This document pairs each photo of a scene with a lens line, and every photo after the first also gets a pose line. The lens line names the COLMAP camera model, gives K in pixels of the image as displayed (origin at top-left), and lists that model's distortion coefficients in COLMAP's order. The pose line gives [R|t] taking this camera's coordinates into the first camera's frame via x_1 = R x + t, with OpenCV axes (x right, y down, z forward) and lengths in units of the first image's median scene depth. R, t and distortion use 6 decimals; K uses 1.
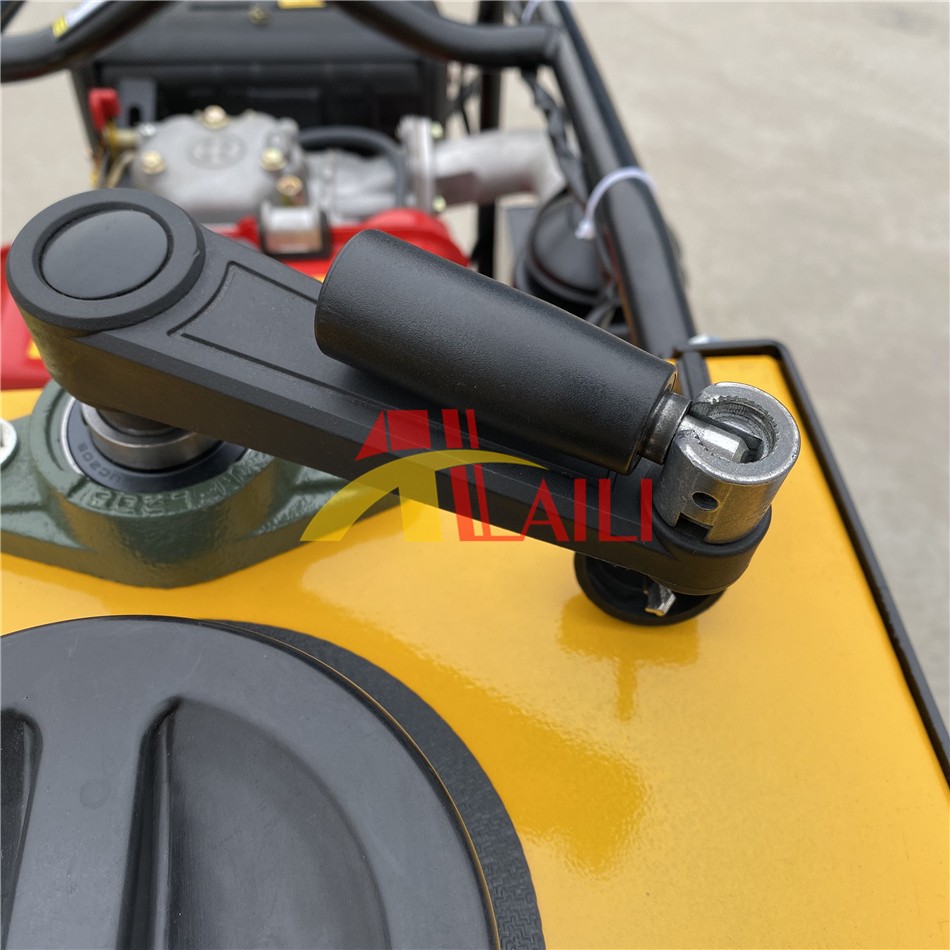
lens RADIAL K [[951.7, 0, 475.0], [0, 951.7, 475.0], [0, 0, 1]] dist [-0.049638, 0.009756]
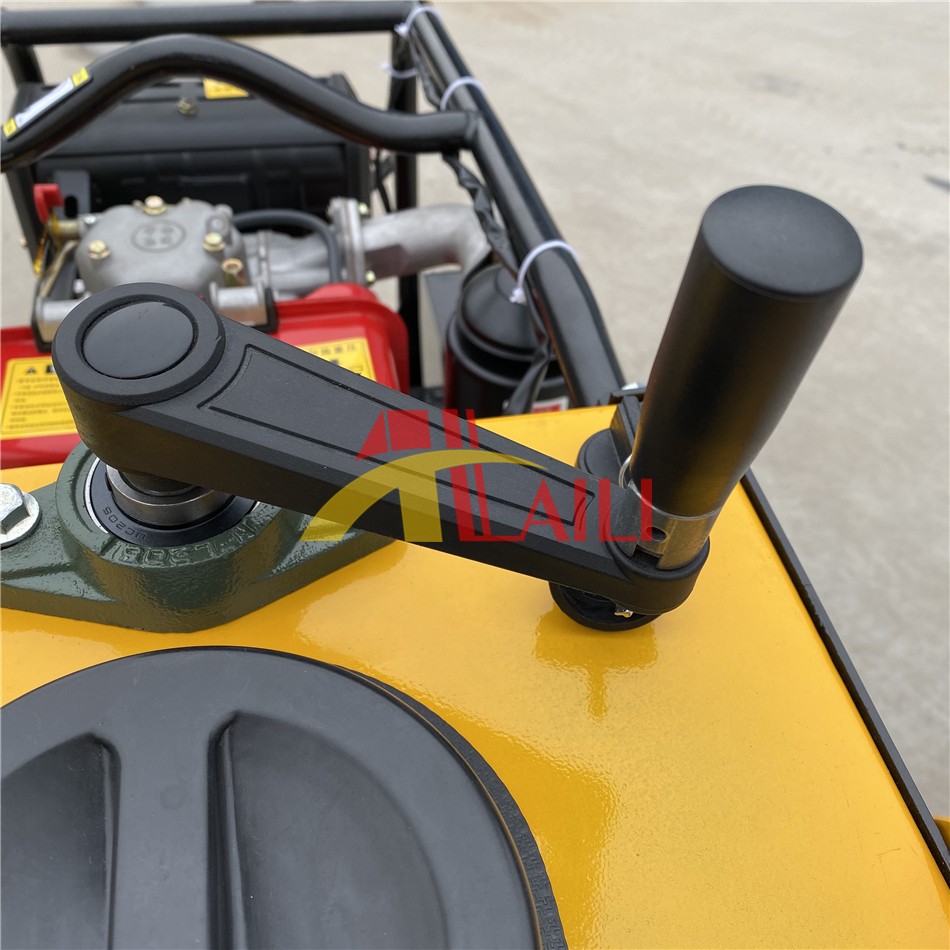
lens RADIAL K [[951.7, 0, 475.0], [0, 951.7, 475.0], [0, 0, 1]] dist [-0.049638, 0.009756]
pose [[0.993892, -0.064433, 0.089593, -0.048438], [0.069942, 0.995758, -0.059776, 0.015873], [-0.085361, 0.065677, 0.994183, -0.094654]]
